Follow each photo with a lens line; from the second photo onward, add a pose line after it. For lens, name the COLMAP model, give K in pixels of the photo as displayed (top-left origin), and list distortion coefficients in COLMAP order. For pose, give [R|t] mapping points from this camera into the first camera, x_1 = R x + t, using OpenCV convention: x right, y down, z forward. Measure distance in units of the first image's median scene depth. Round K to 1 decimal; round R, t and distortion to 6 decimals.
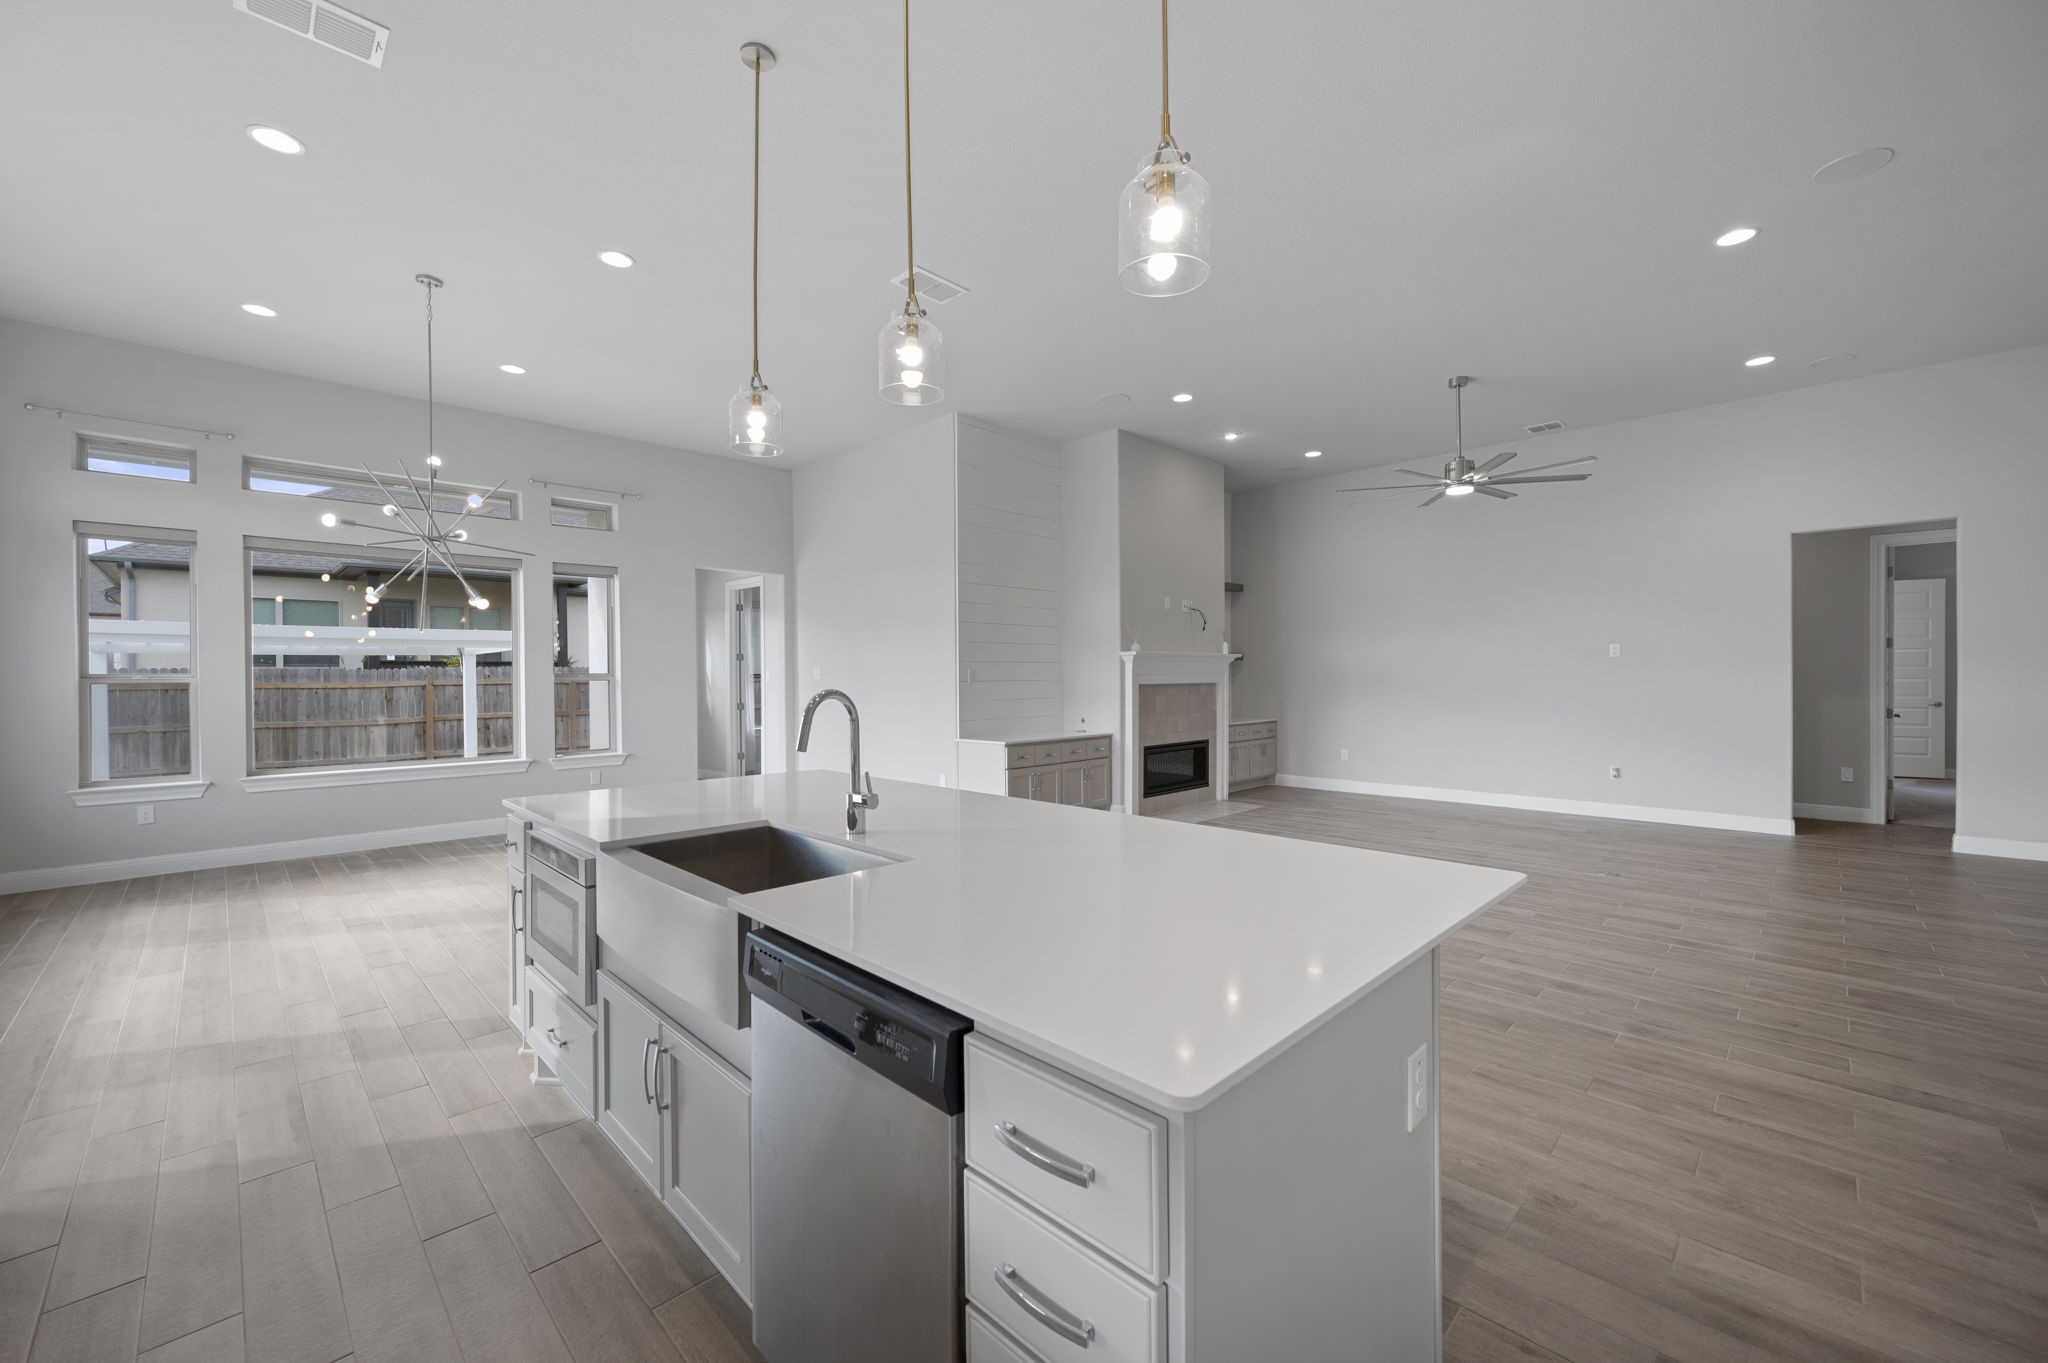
lens RADIAL K [[801.5, 0, 1026.2], [0, 801.5, 677.2], [0, 0, 1]] dist [-0.001970, -0.000255]
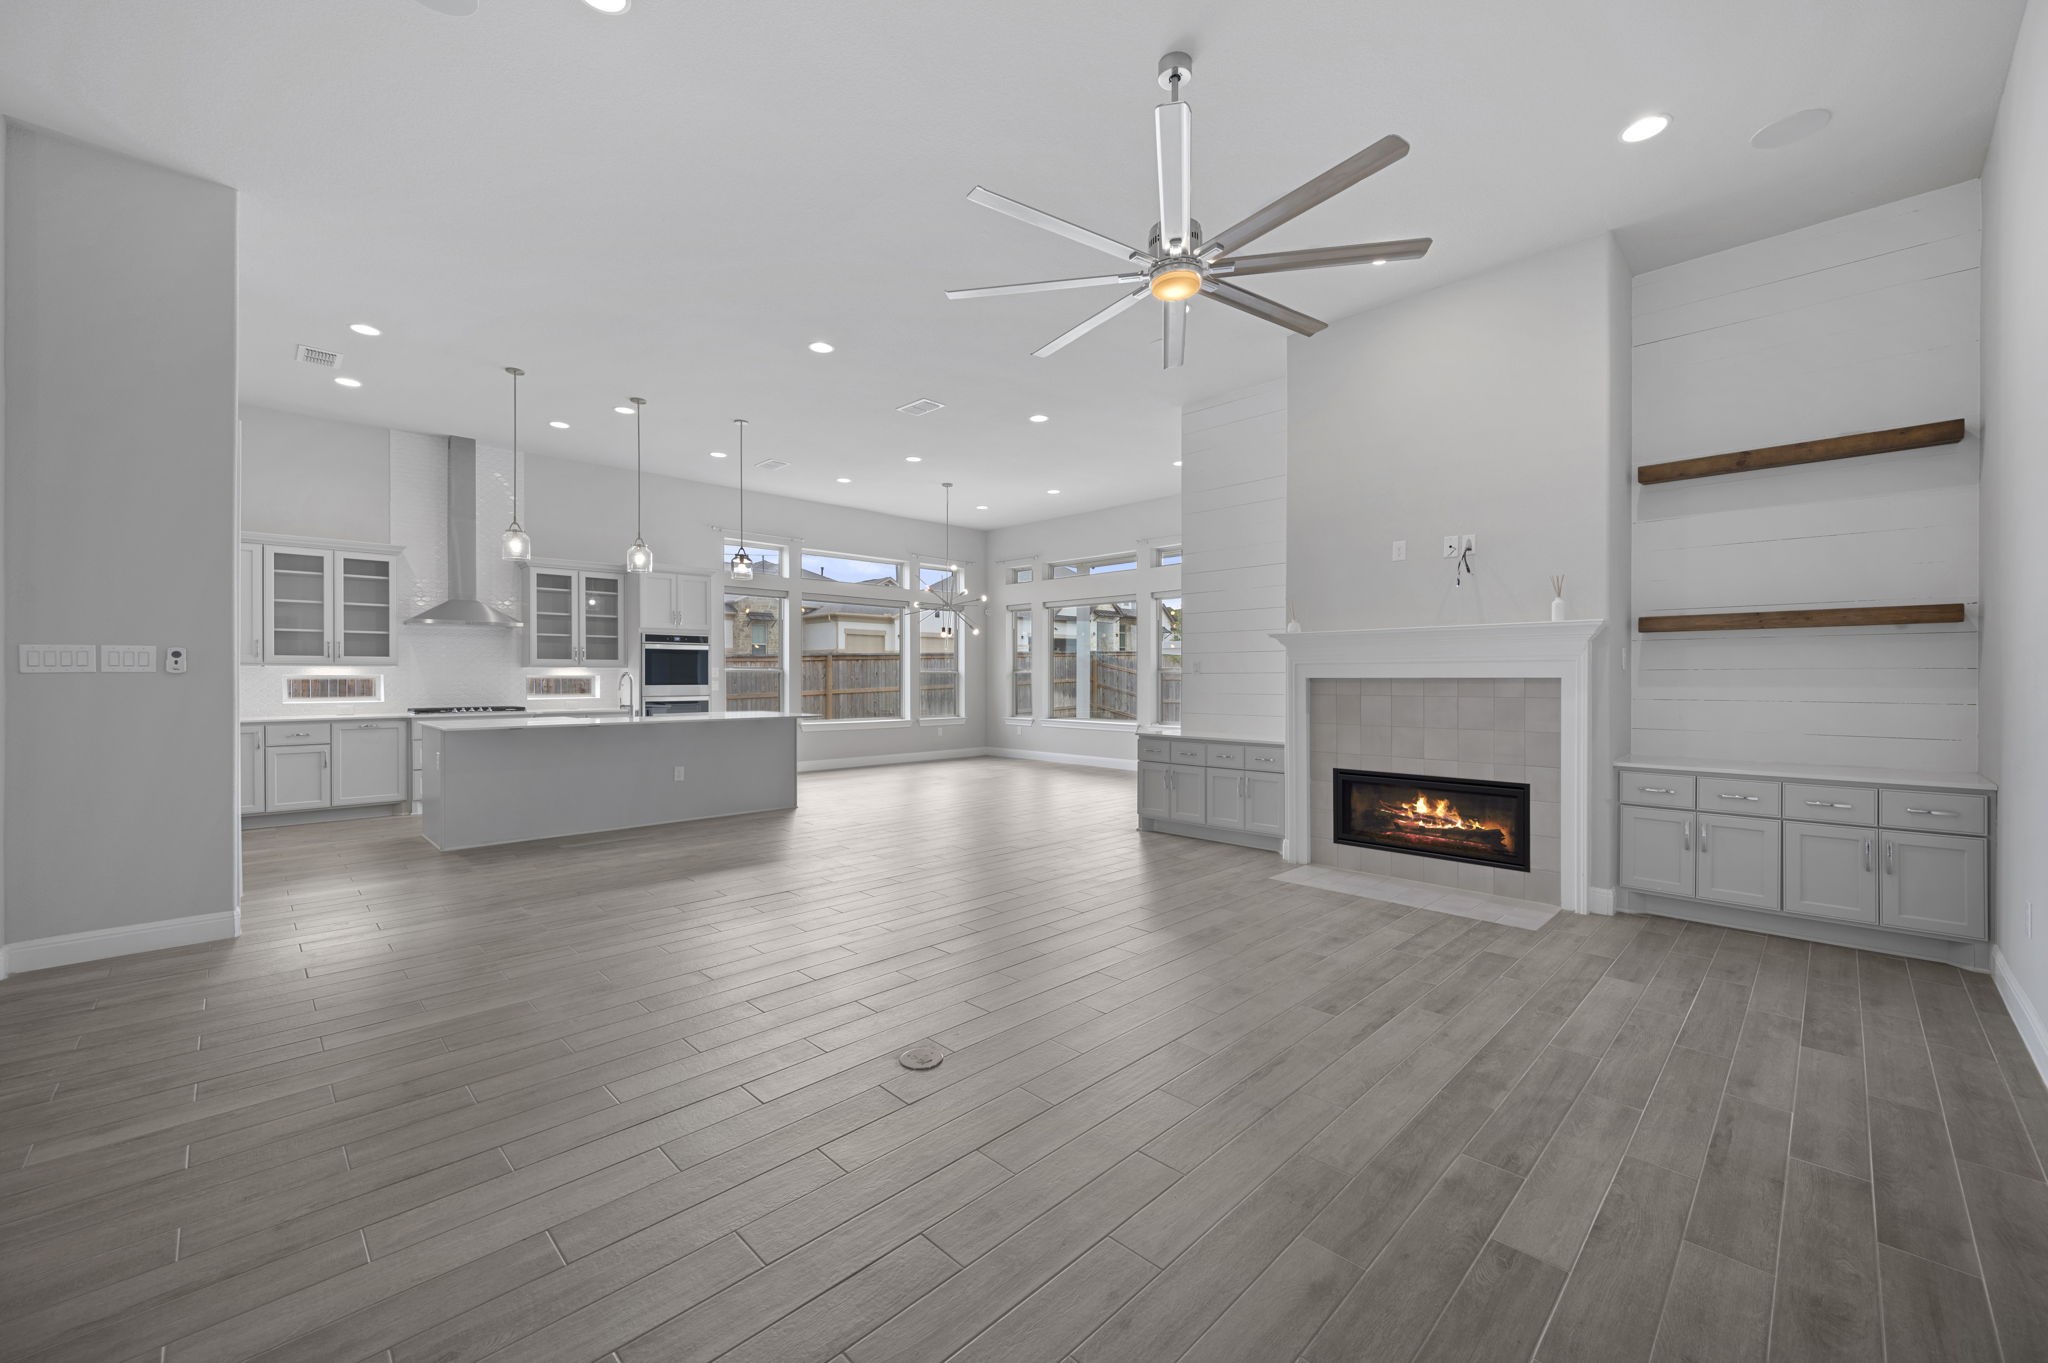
lens RADIAL K [[801.5, 0, 1027.1], [0, 801.5, 677.9], [0, 0, 1]] dist [-0.001970, -0.000255]
pose [[-0.003494, 0.006031, -0.999976, 0.866703], [-0.001734, 0.999980, 0.006037, 0.004957], [0.999992, 0.001755, -0.003484, 0.759218]]
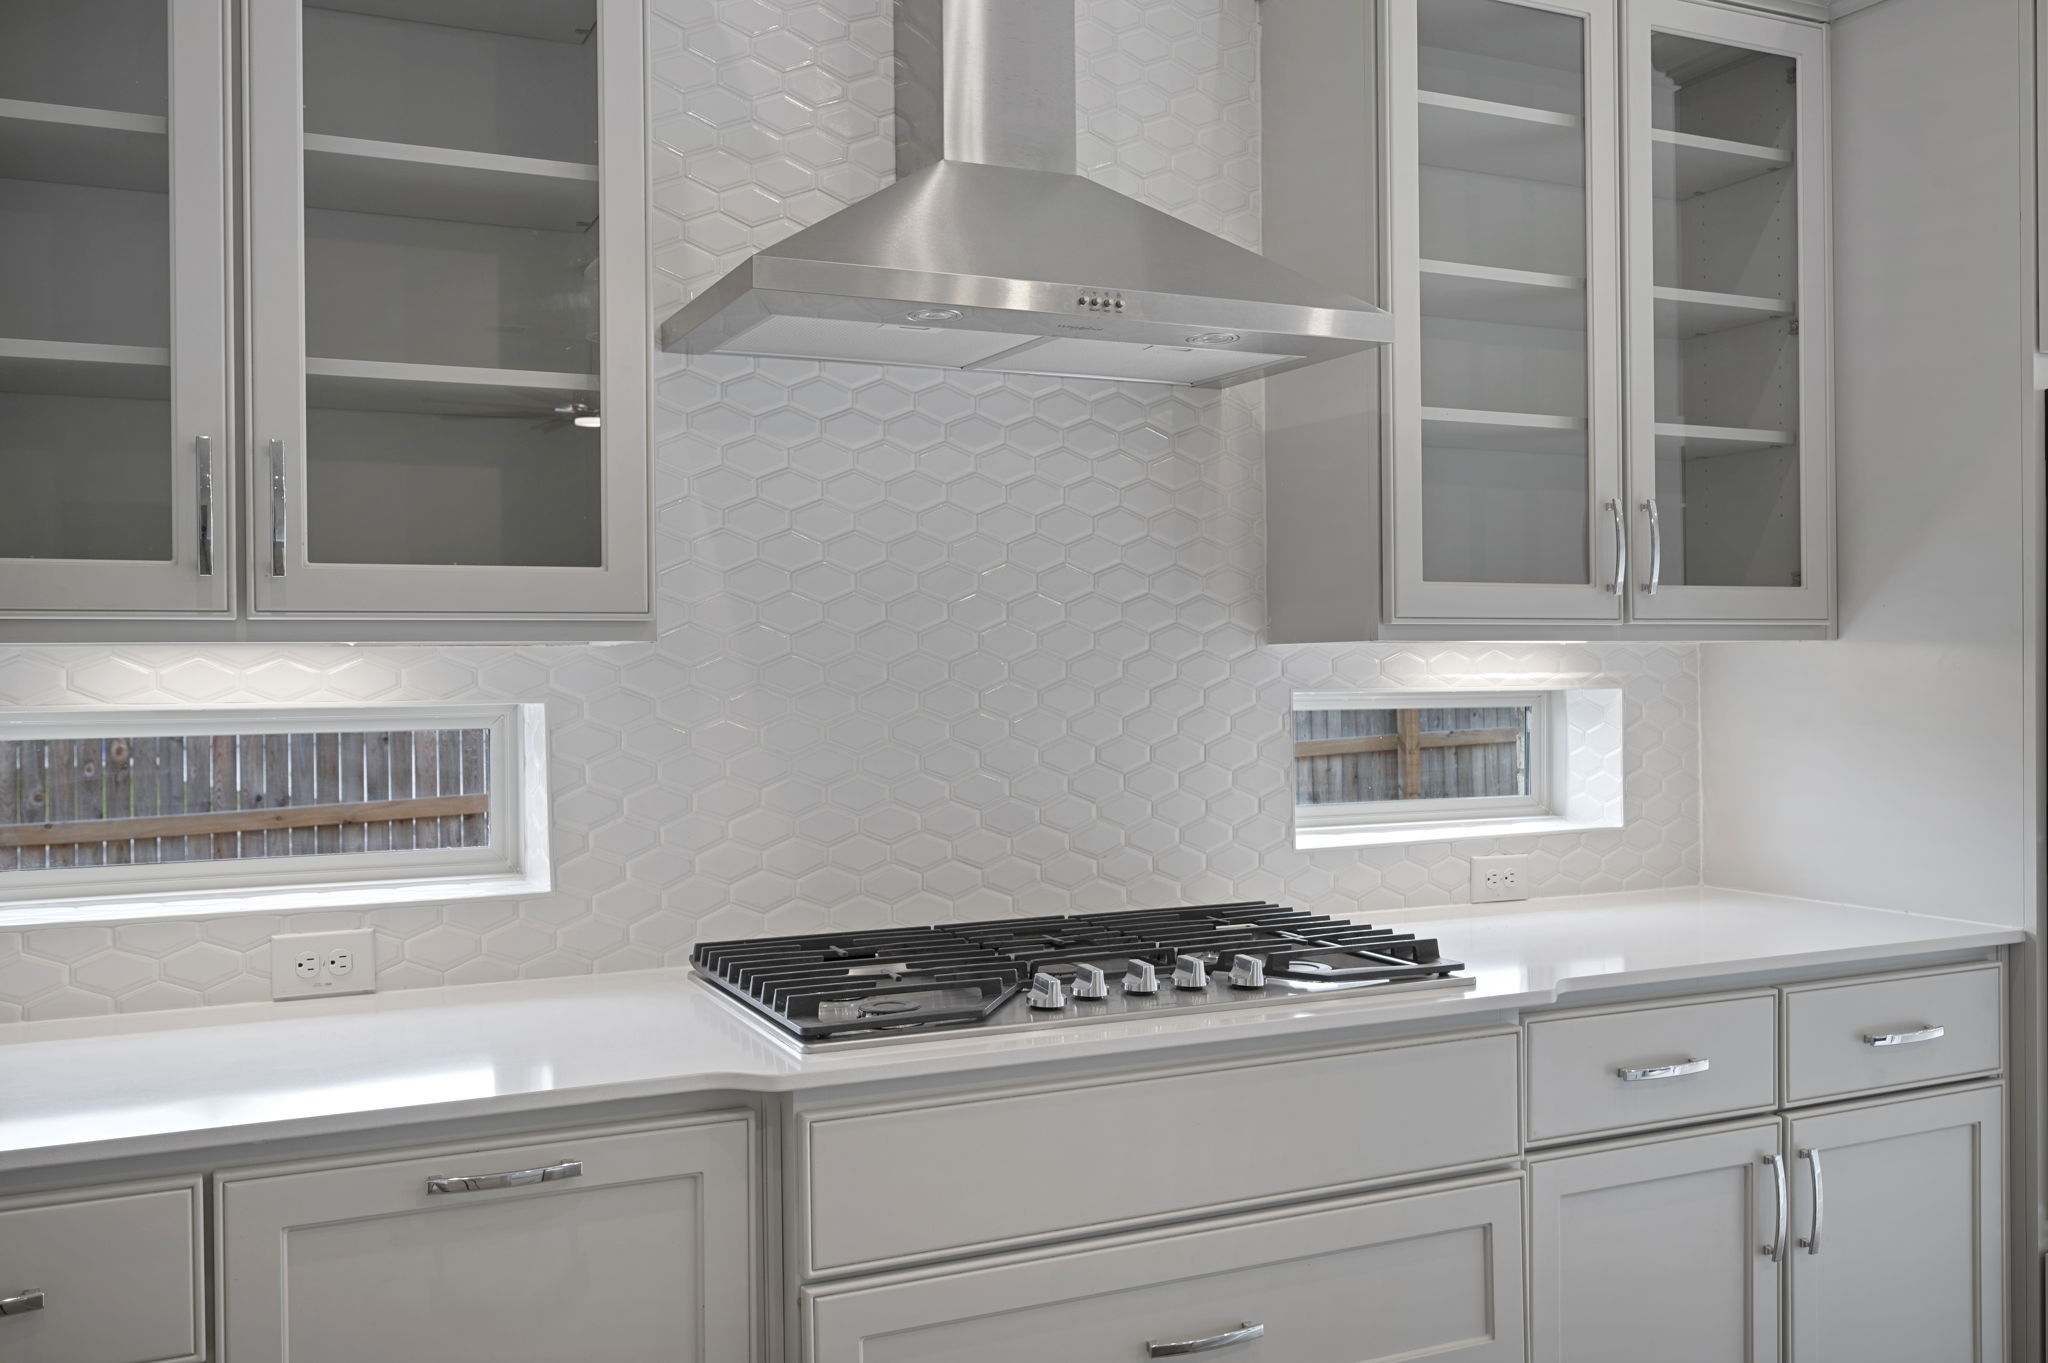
lens RADIAL K [[1741.1, 0, 1024.5], [0, 1741.1, 676.4], [0, 0, 1]] dist [-0.004100, -0.001040]
pose [[-0.335064, 0.015352, -0.942070, 0.121721], [0.005063, 0.999882, 0.014494, -0.000265], [0.942182, 0.000087, -0.335103, 0.126538]]
